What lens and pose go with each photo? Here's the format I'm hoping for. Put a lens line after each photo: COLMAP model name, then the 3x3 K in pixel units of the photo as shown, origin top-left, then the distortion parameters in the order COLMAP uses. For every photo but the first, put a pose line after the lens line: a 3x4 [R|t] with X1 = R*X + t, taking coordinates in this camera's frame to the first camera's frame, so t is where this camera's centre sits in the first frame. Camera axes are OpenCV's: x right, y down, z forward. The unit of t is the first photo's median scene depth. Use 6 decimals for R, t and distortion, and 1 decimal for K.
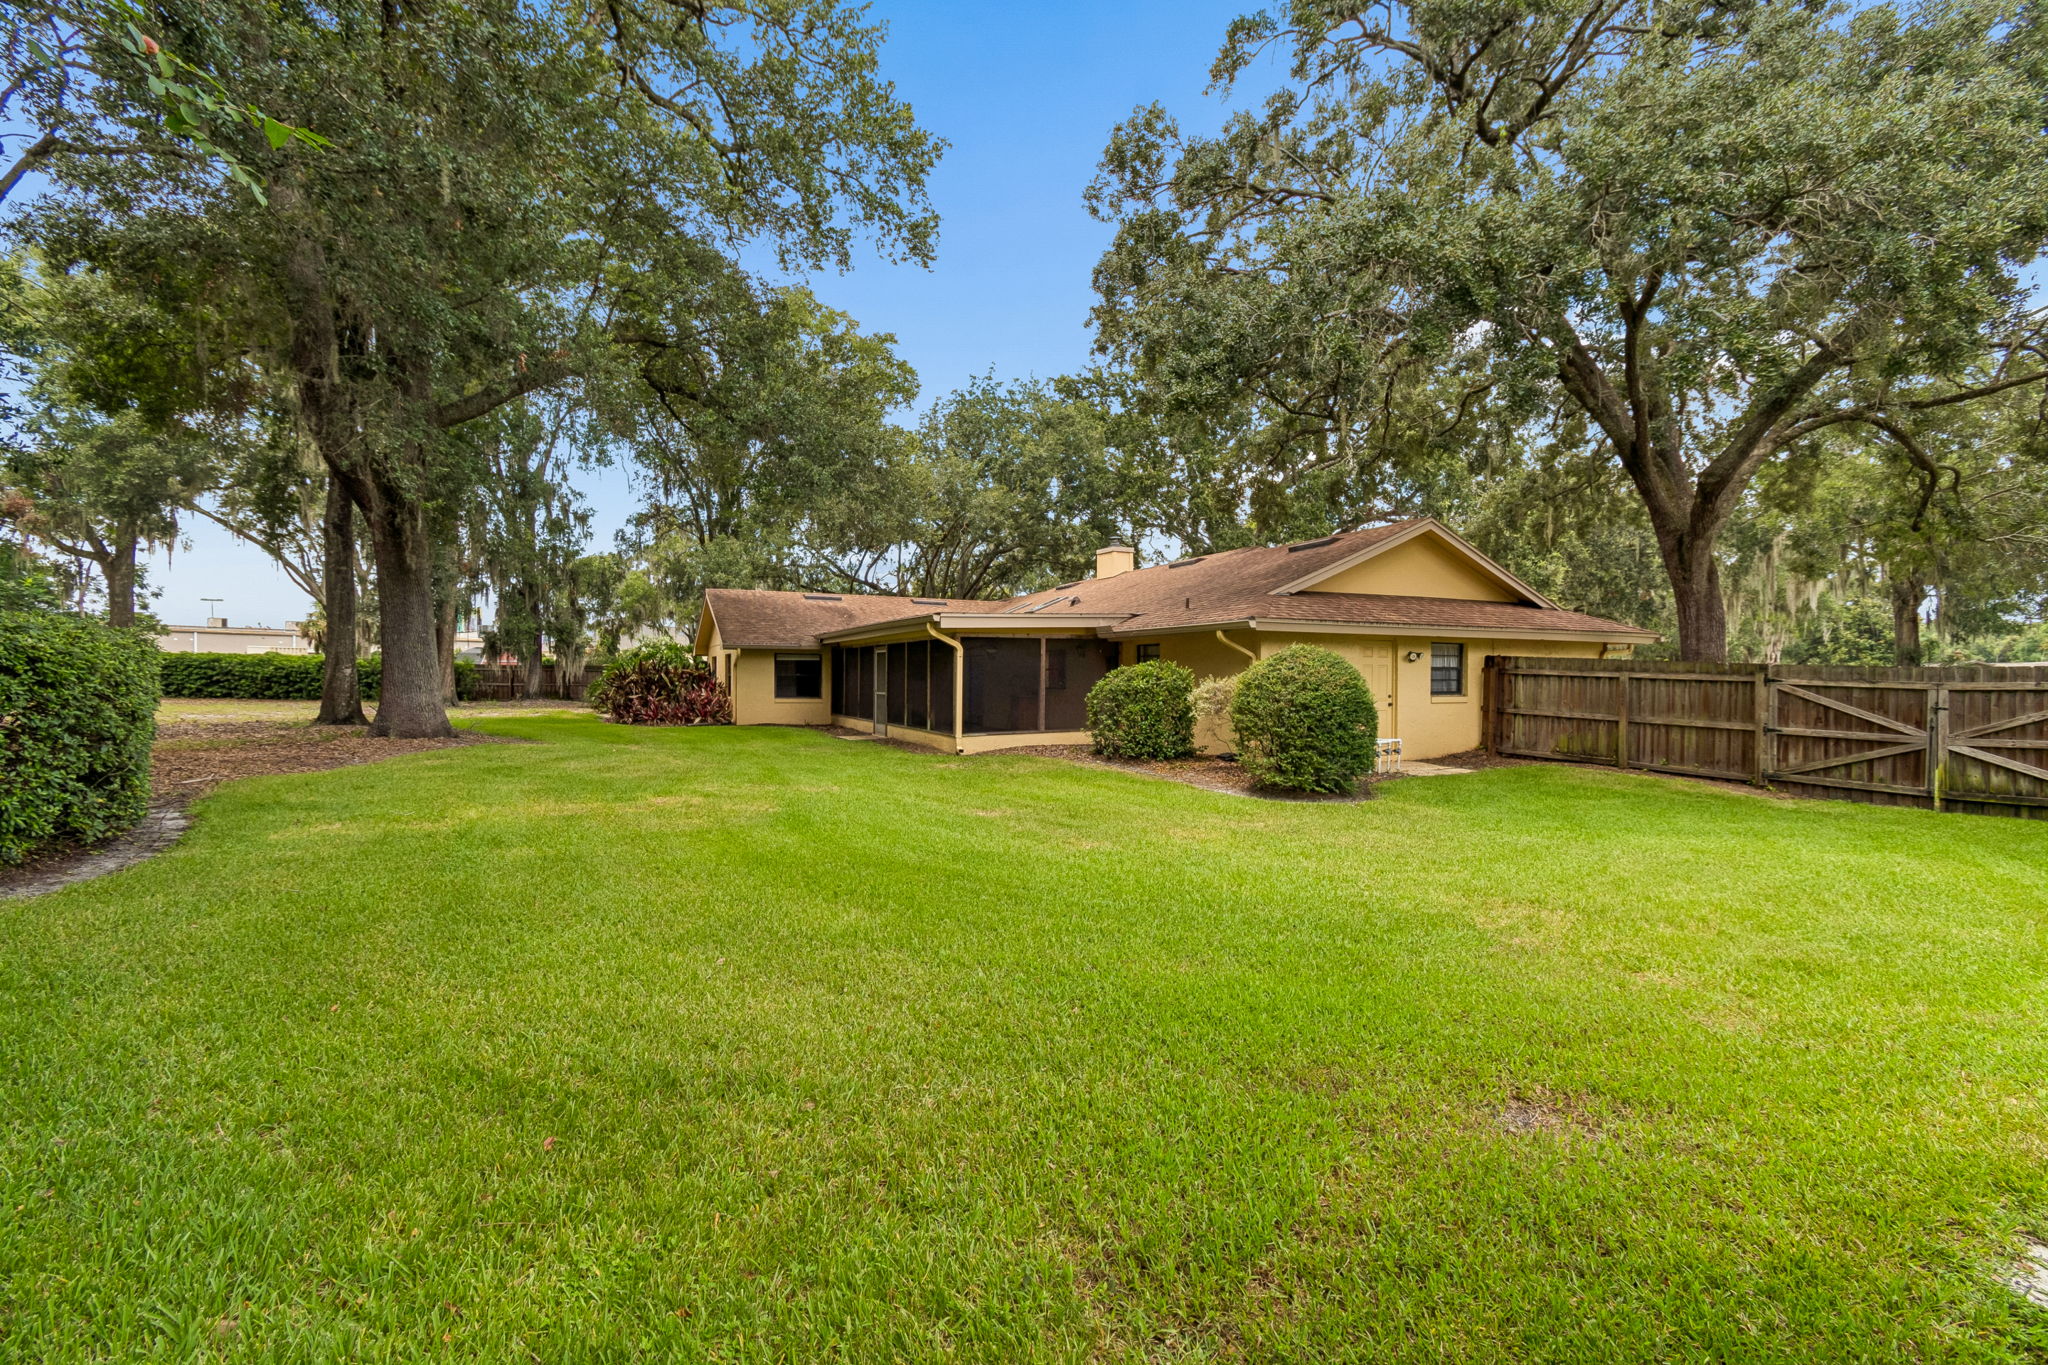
lens RADIAL K [[922.0, 0, 1011.4], [0, 922.0, 698.1], [0, 0, 1]] dist [-0.000914, -0.000134]
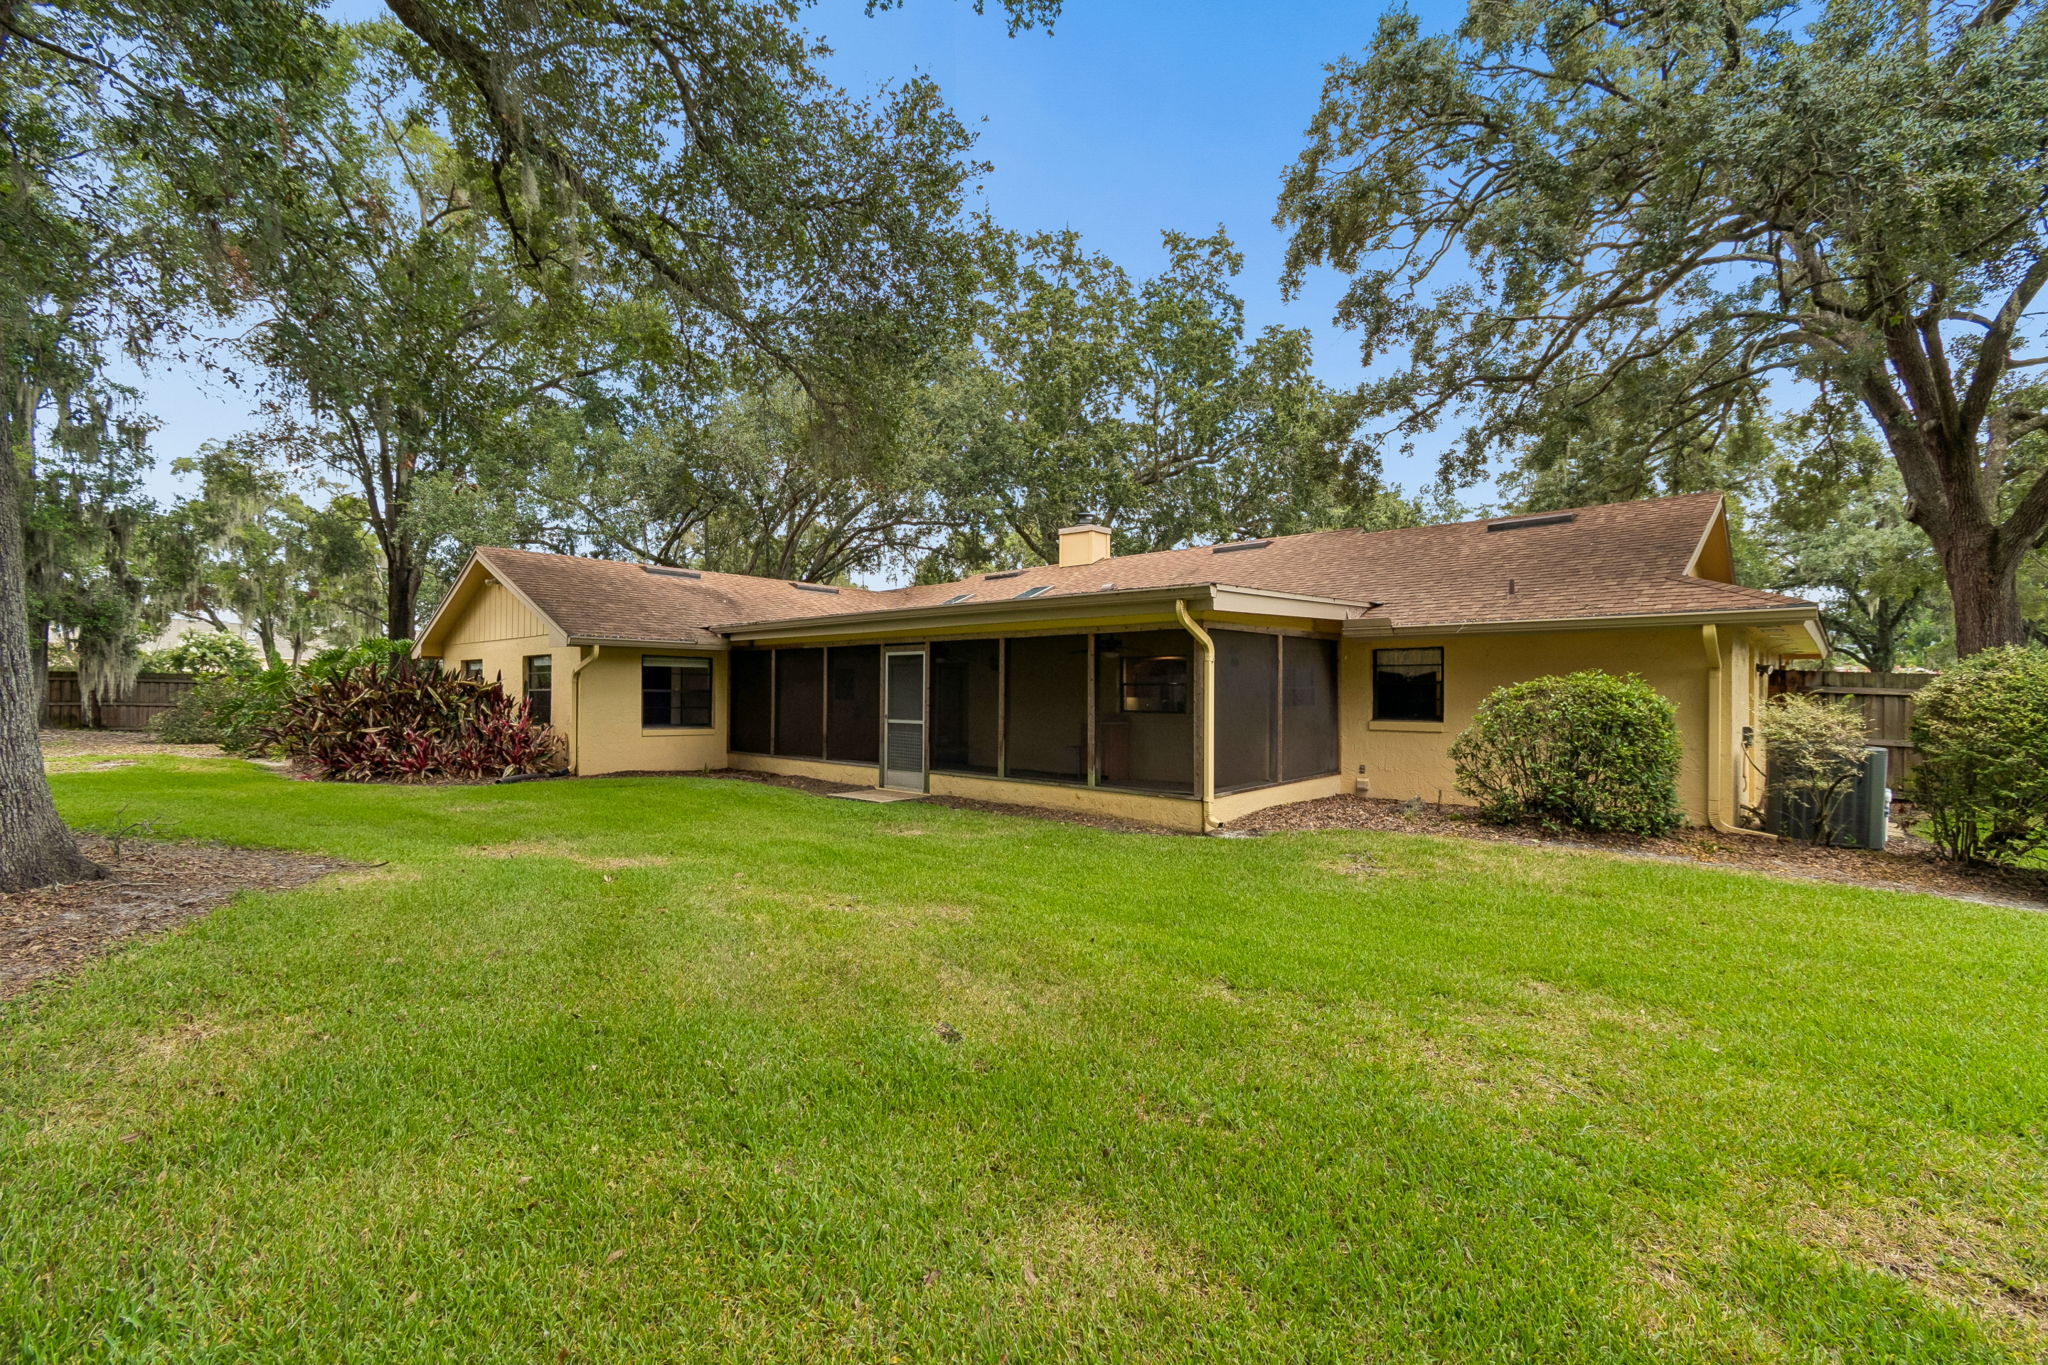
lens RADIAL K [[951.2, 0, 1024.0], [0, 951.2, 682.5], [0, 0, 1]] dist [0.030797, 0.000063]
pose [[0.932822, 0.002969, 0.360324, -0.250214], [0.007954, 0.999553, -0.028829, -0.010493], [-0.360248, 0.029759, 0.932382, 0.319098]]
